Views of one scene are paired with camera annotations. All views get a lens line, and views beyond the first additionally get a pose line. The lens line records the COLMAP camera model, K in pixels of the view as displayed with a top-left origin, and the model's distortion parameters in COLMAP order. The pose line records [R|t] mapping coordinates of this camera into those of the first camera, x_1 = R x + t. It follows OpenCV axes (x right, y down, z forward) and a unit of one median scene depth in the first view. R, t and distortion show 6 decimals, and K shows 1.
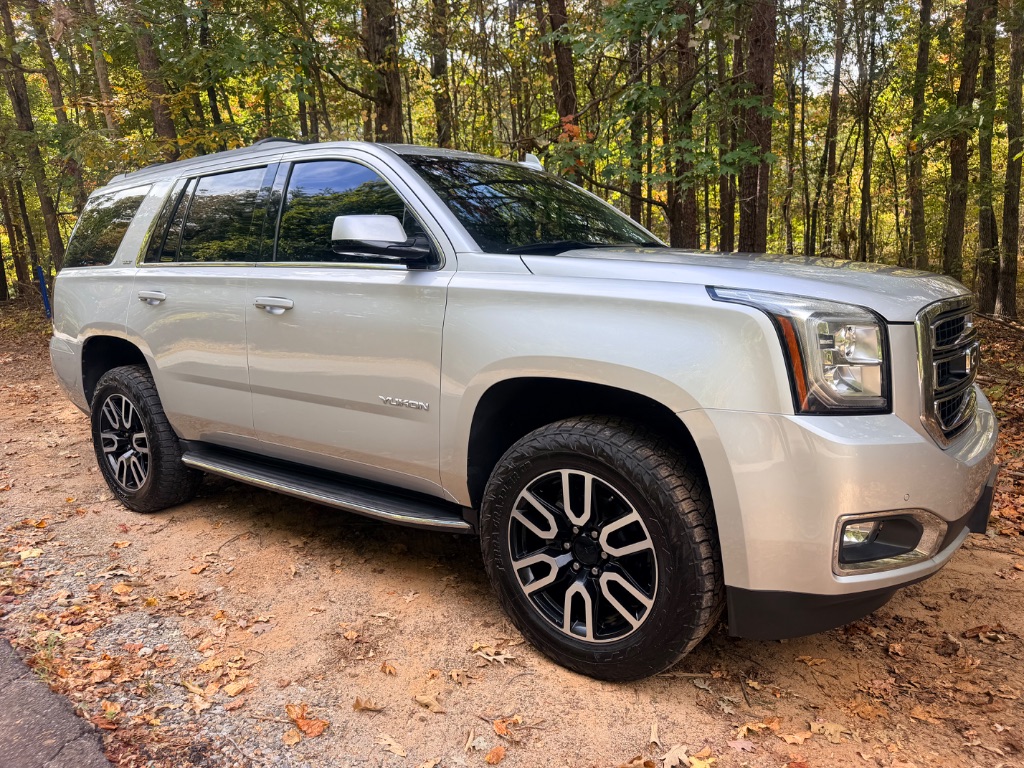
lens RADIAL K [[722.0, 0, 512.0], [0, 722.0, 384.0], [0, 0, 1]] dist [-0.008349, -0.001224]
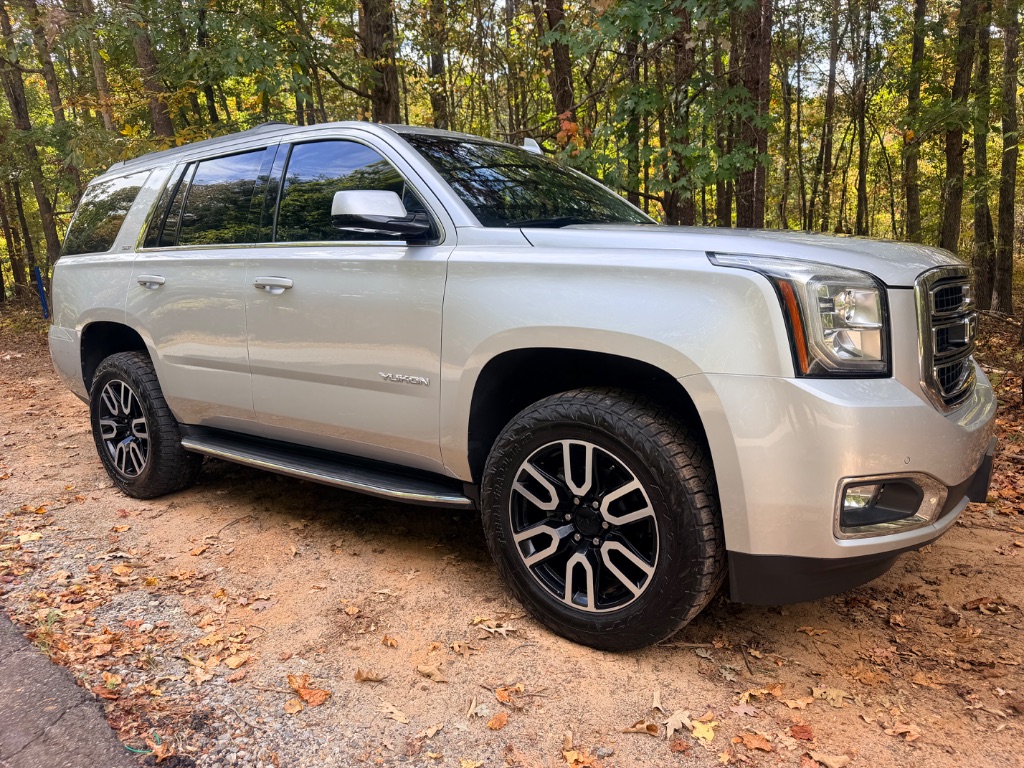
lens RADIAL K [[720.8, 0, 512.0], [0, 720.8, 384.0], [0, 0, 1]] dist [-0.005113, -0.005492]
pose [[0.999988, -0.003675, 0.003271, -0.003784], [0.003691, 0.999982, -0.004766, 0.040259], [-0.003254, 0.004778, 0.999983, -0.000207]]
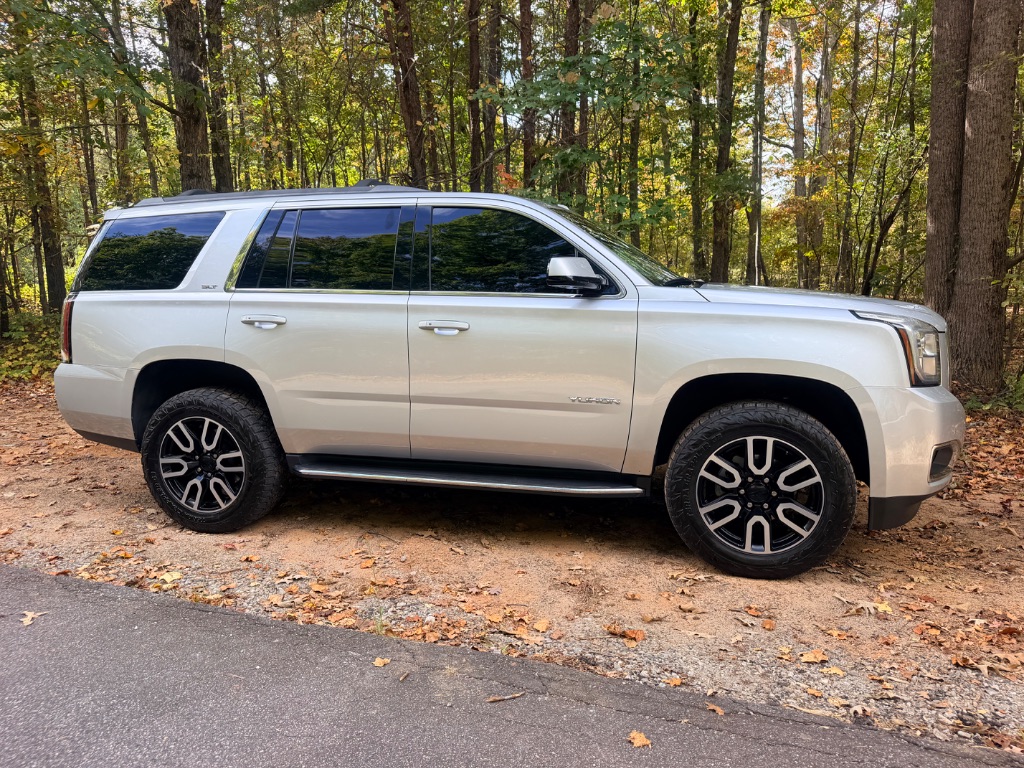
lens RADIAL K [[704.0, 0, 512.0], [0, 704.0, 384.0], [0, 0, 1]] dist [0.095872, -0.272254]
pose [[0.928051, -0.042708, 0.369996, -0.783864], [0.051929, 0.998538, -0.014994, 0.008293], [-0.368815, 0.033129, 0.928912, -0.132286]]
